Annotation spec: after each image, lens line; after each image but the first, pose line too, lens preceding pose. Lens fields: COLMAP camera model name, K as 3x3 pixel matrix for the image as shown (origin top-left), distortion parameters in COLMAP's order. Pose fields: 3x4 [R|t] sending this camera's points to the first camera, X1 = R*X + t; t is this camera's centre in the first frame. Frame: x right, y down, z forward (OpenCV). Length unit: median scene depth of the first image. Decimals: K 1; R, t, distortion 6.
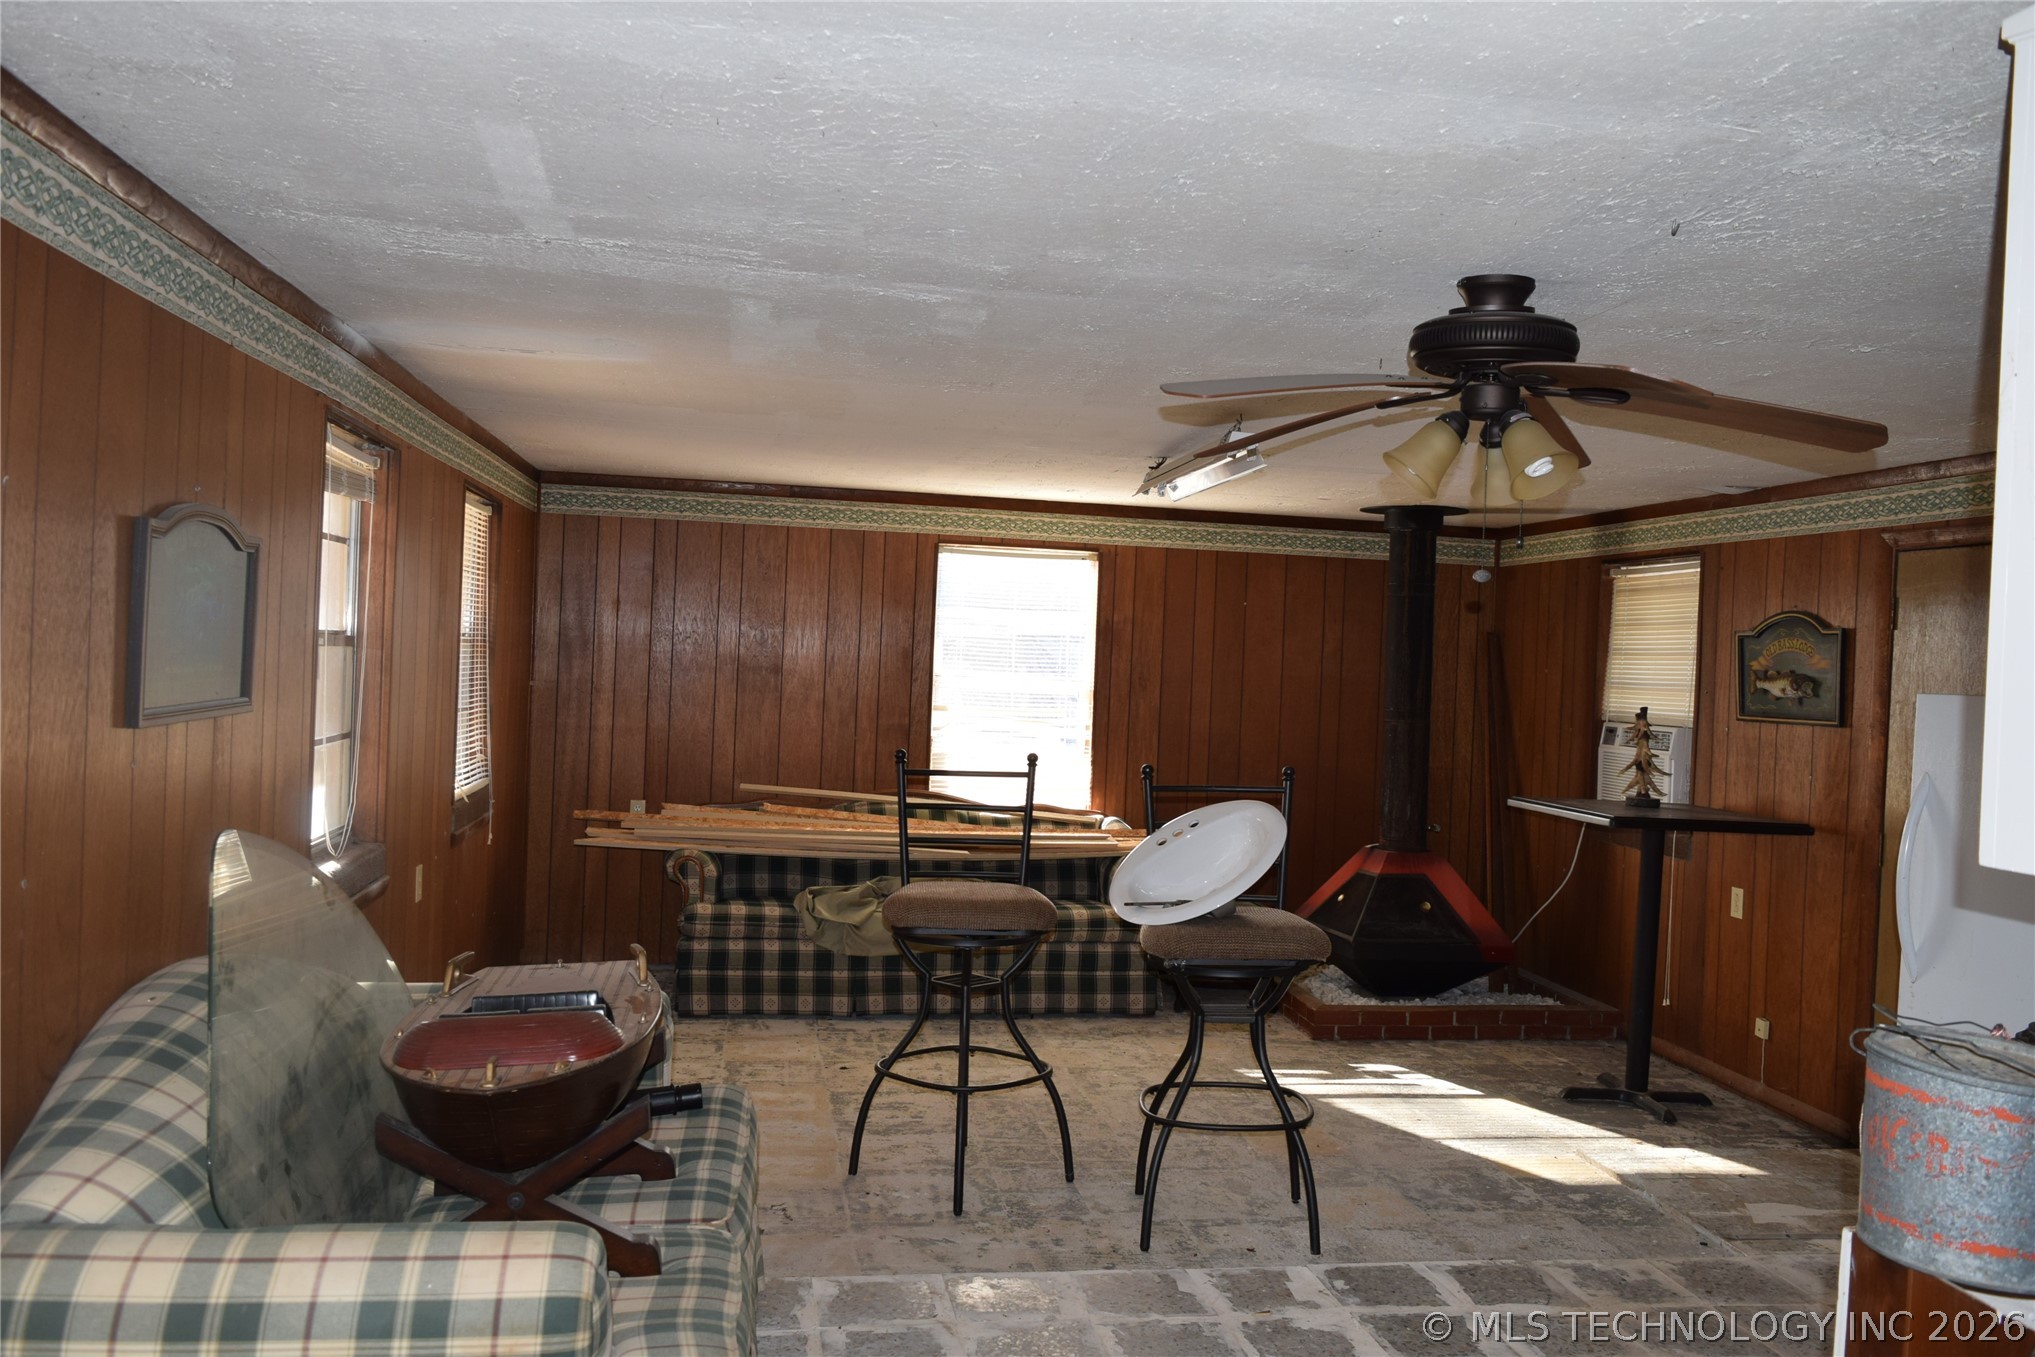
lens RADIAL K [[1586.8, 0, 1029.1], [0, 1586.8, 682.4], [0, 0, 1]] dist [-0.019769, 0.016319]
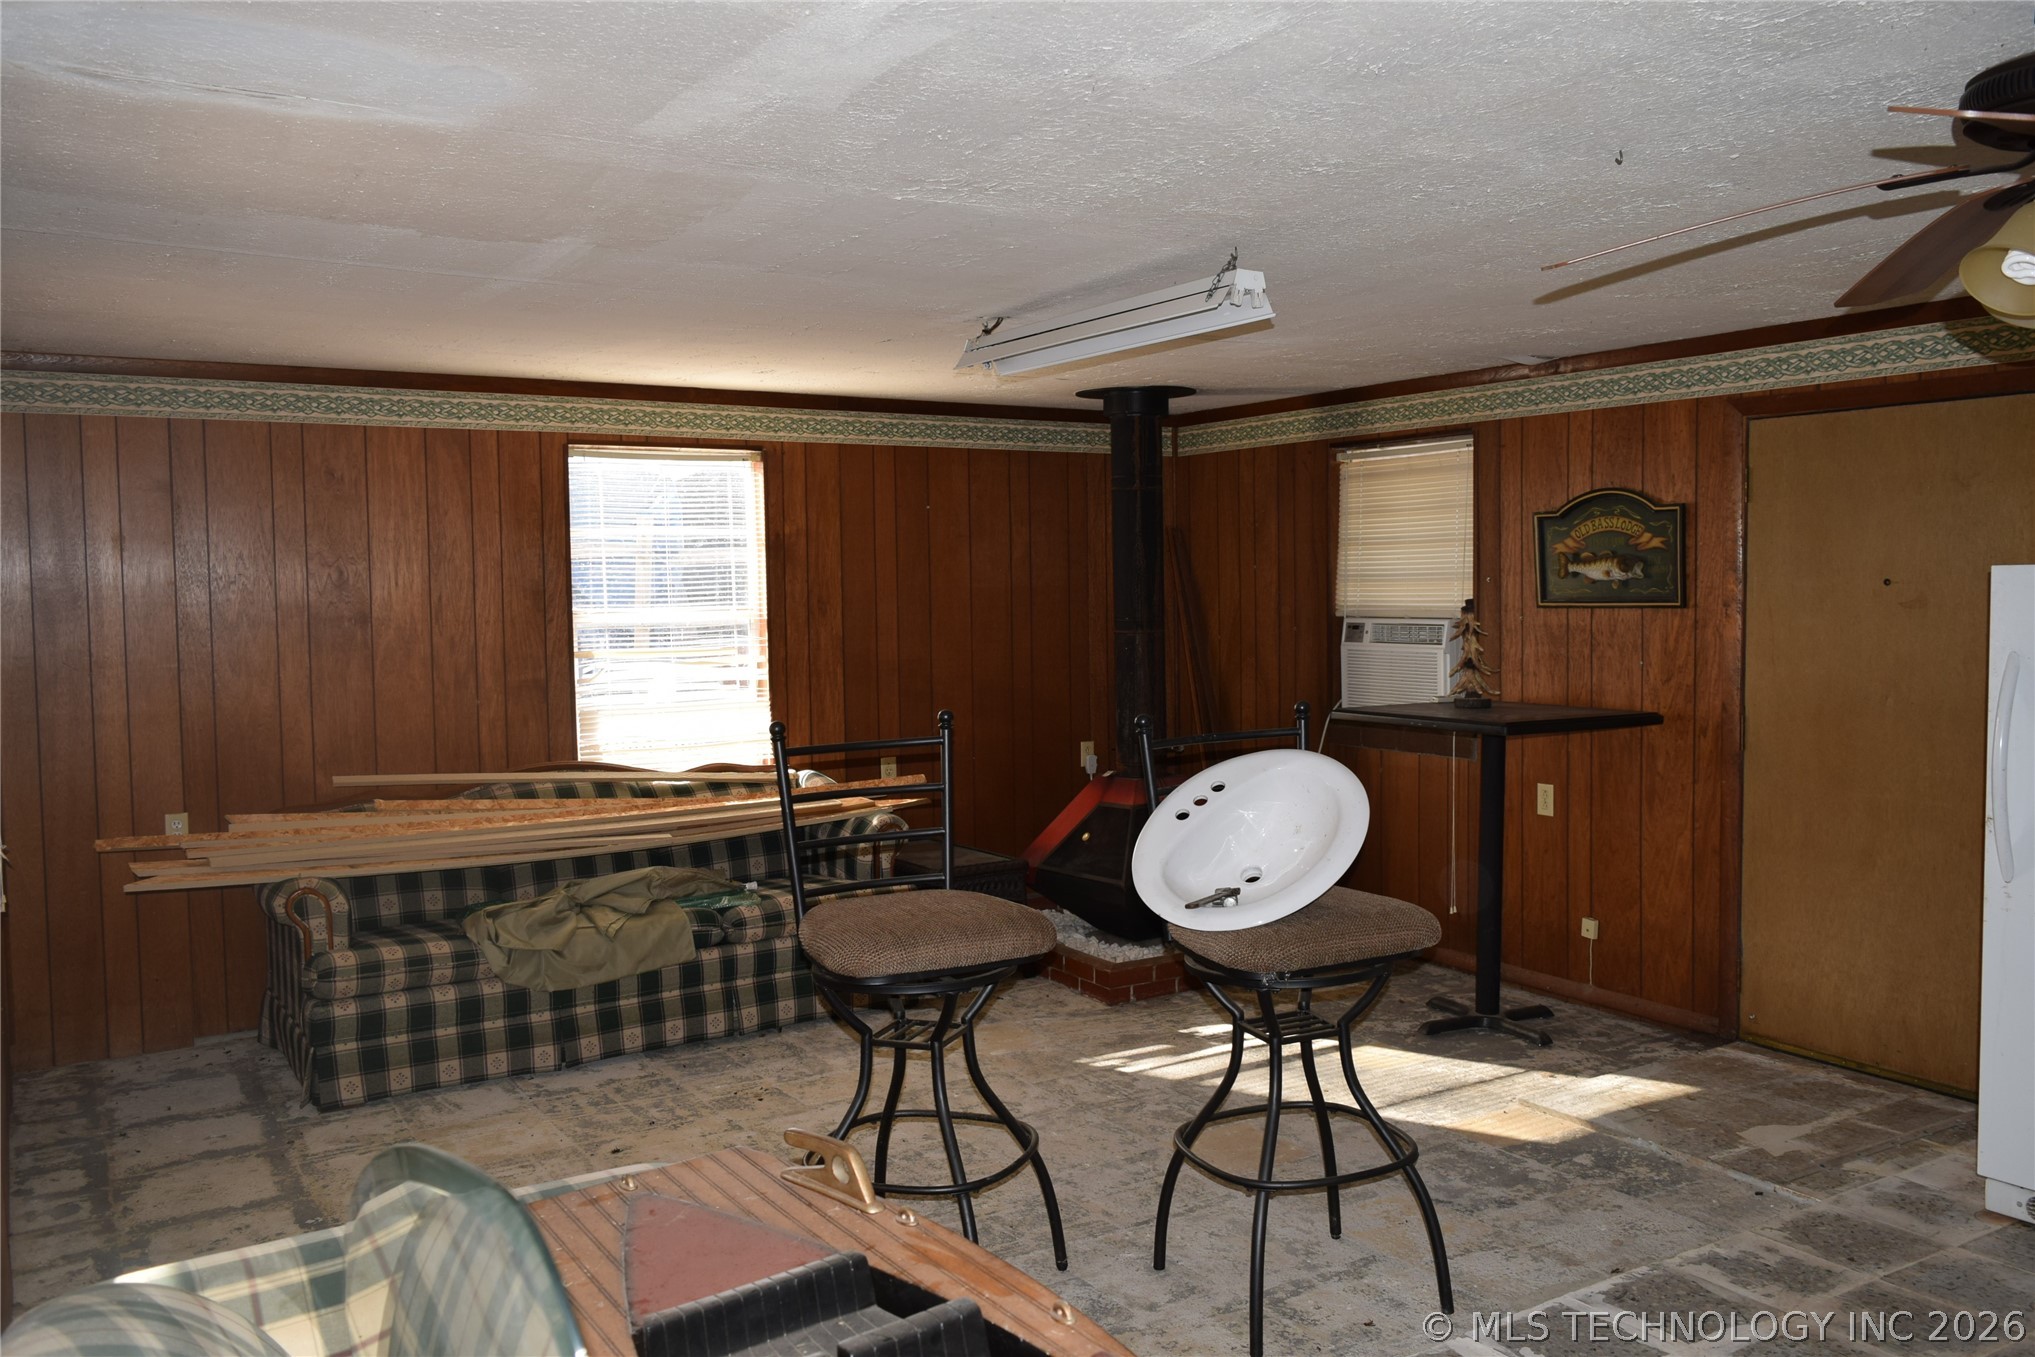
lens RADIAL K [[1586.8, 0, 1005.1], [0, 1586.8, 676.5], [0, 0, 1]] dist [-0.019769, 0.016319]
pose [[0.923931, -0.077987, 0.374525, -0.178591], [0.058550, 0.996293, 0.063018, -0.011631], [-0.378051, -0.036295, 0.925073, 0.217962]]
